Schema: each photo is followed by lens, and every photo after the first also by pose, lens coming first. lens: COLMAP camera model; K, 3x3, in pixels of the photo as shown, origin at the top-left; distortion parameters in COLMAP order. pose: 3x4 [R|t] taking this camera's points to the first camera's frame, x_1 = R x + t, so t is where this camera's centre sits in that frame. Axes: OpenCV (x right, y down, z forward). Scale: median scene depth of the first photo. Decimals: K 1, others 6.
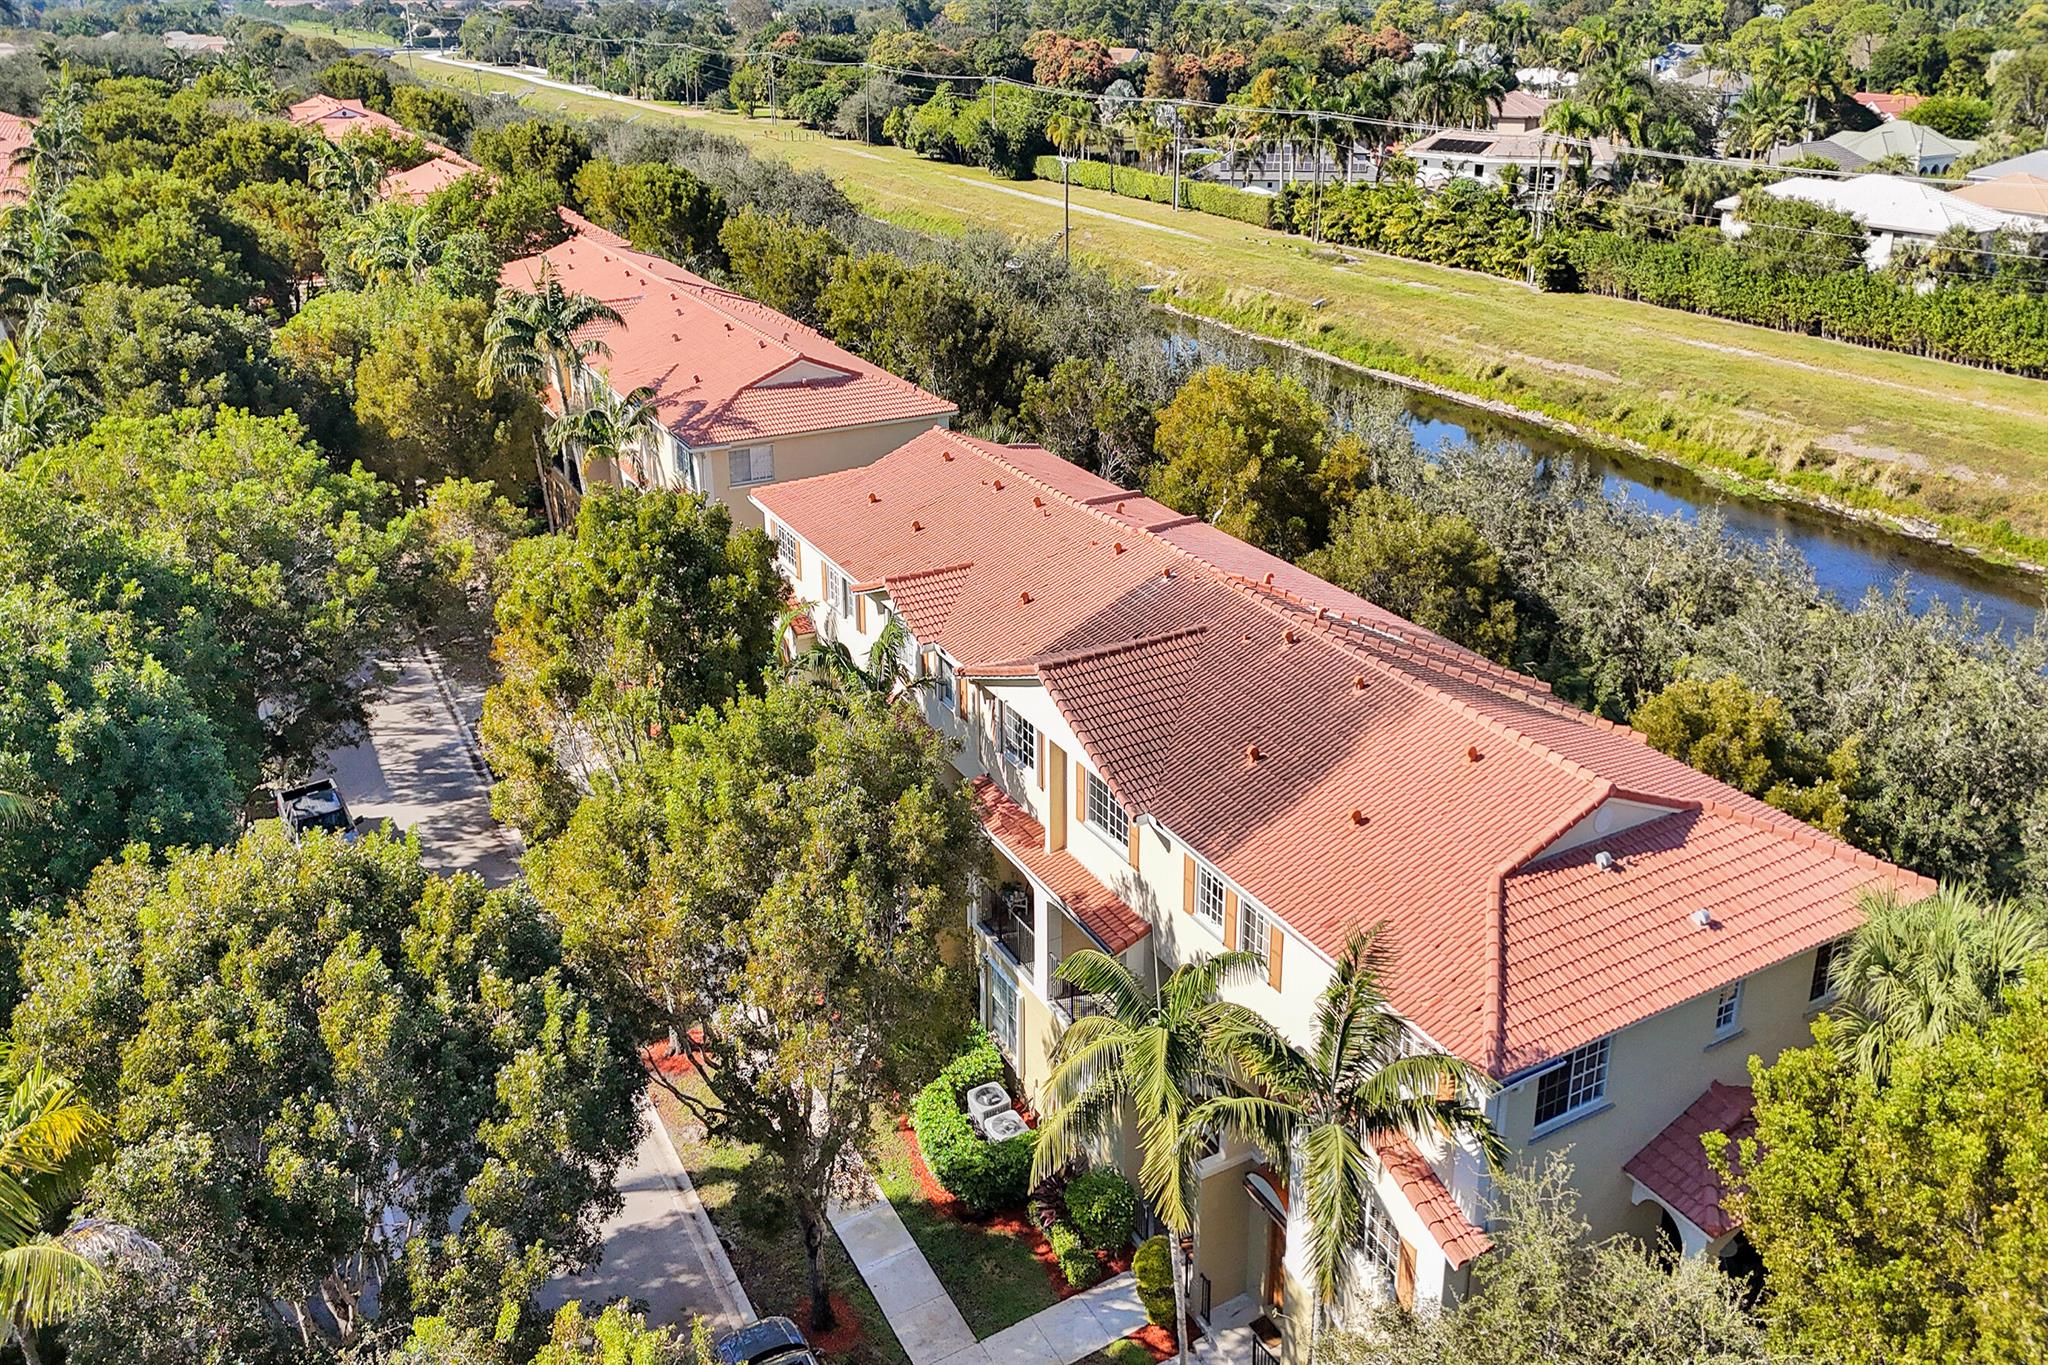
lens RADIAL K [[1551.6, 0, 1001.1], [0, 1551.6, 648.8], [0, 0, 1]] dist [0.069835, -0.065609]
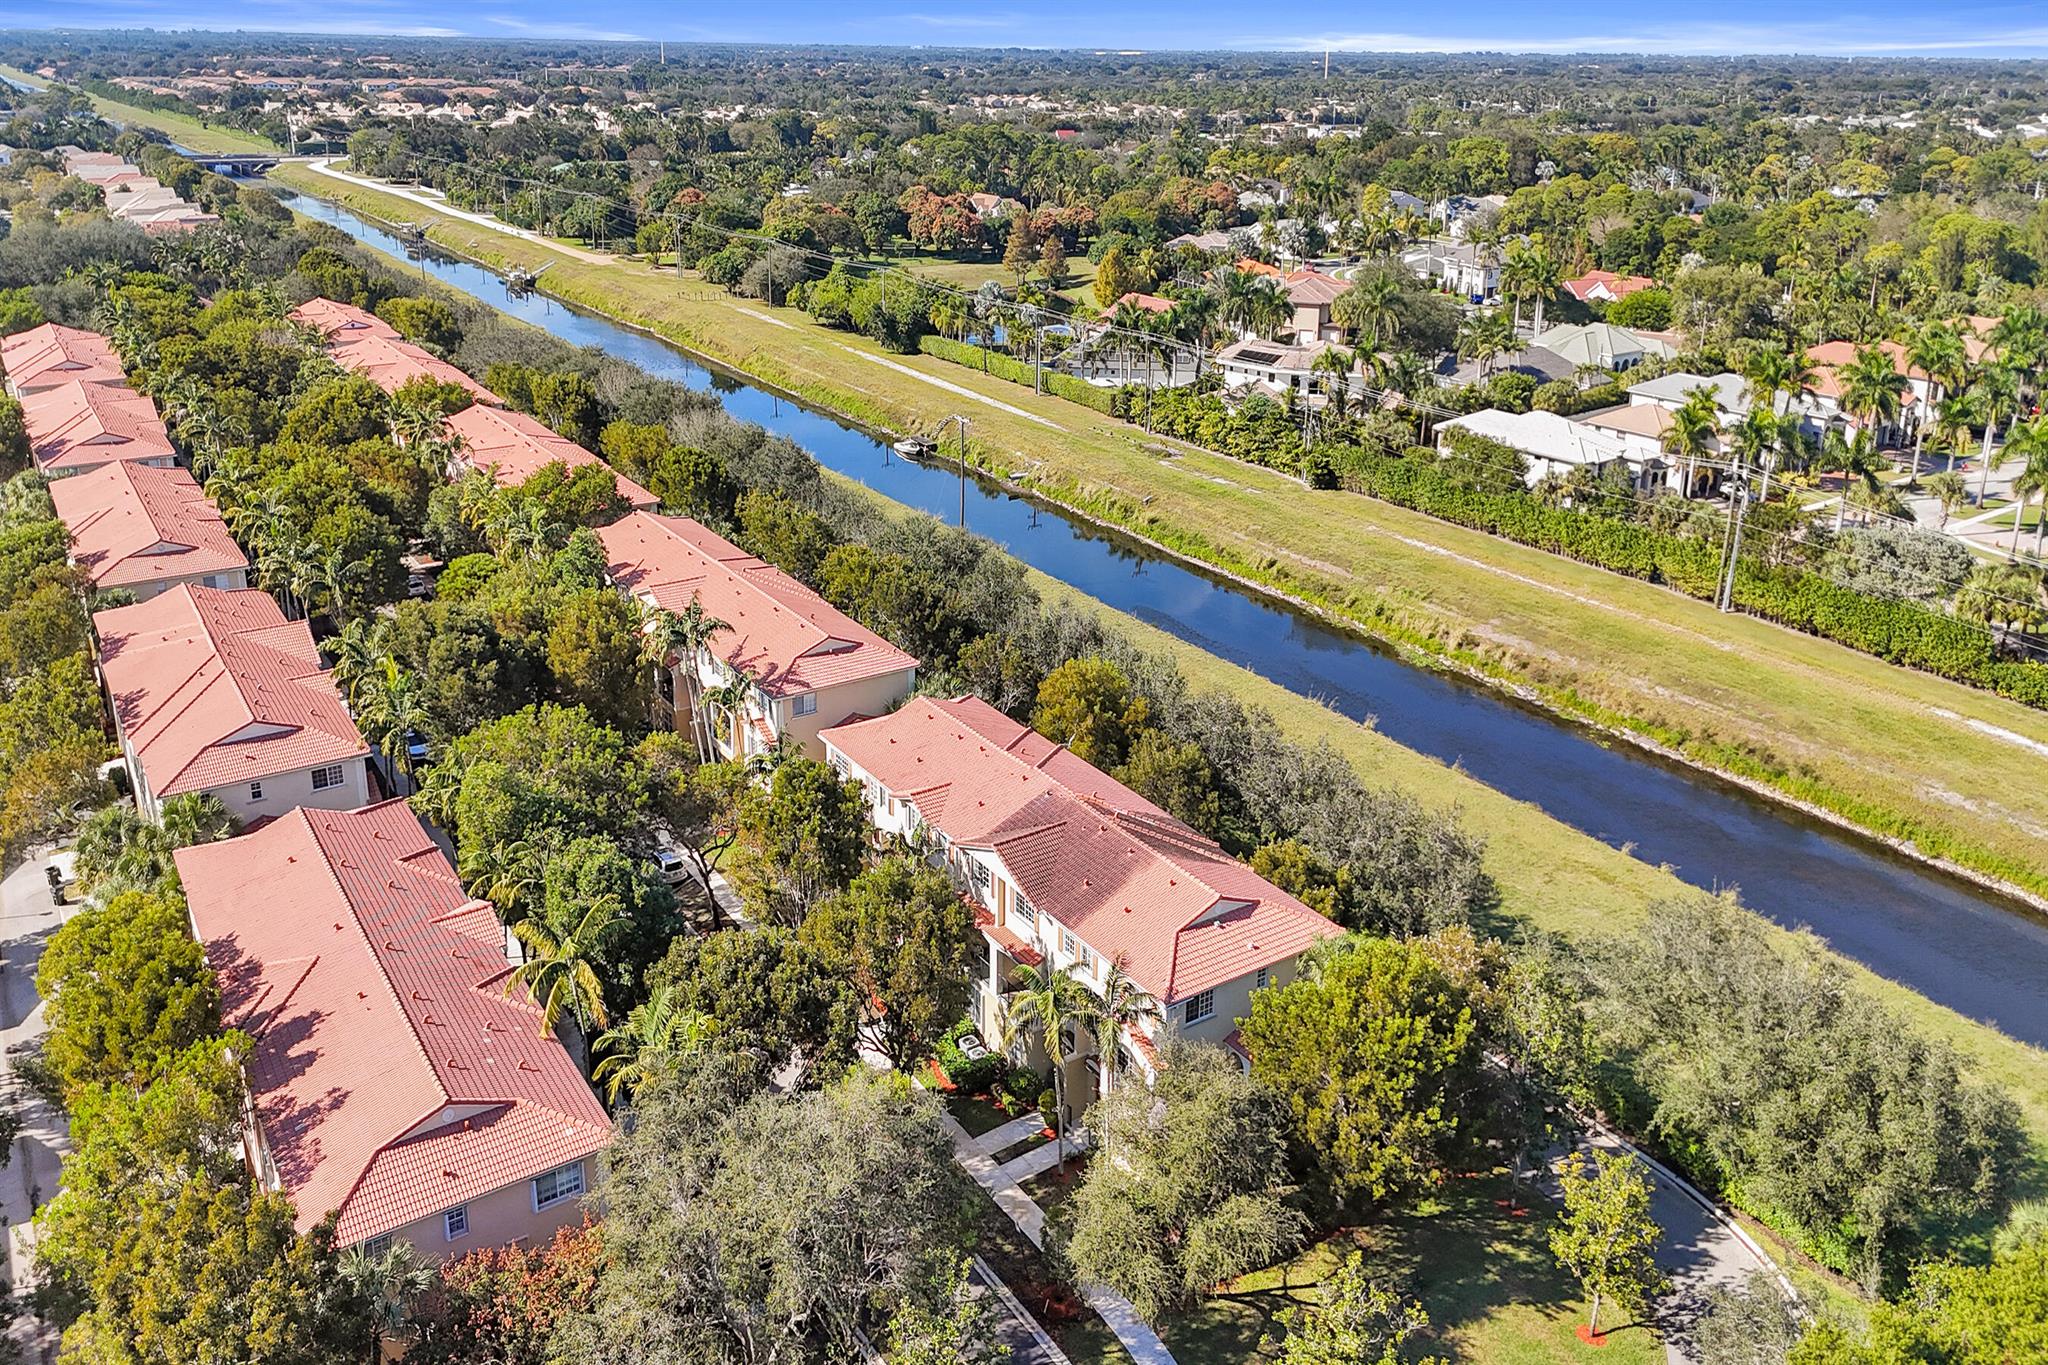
lens RADIAL K [[1565.3, 0, 1039.5], [0, 1565.3, 645.3], [0, 0, 1]] dist [0.076244, -0.091324]
pose [[0.993674, -0.010654, 0.111796, -0.083527], [0.015277, 0.999060, -0.040577, -0.096408], [-0.111259, 0.042029, 0.992902, -0.671084]]
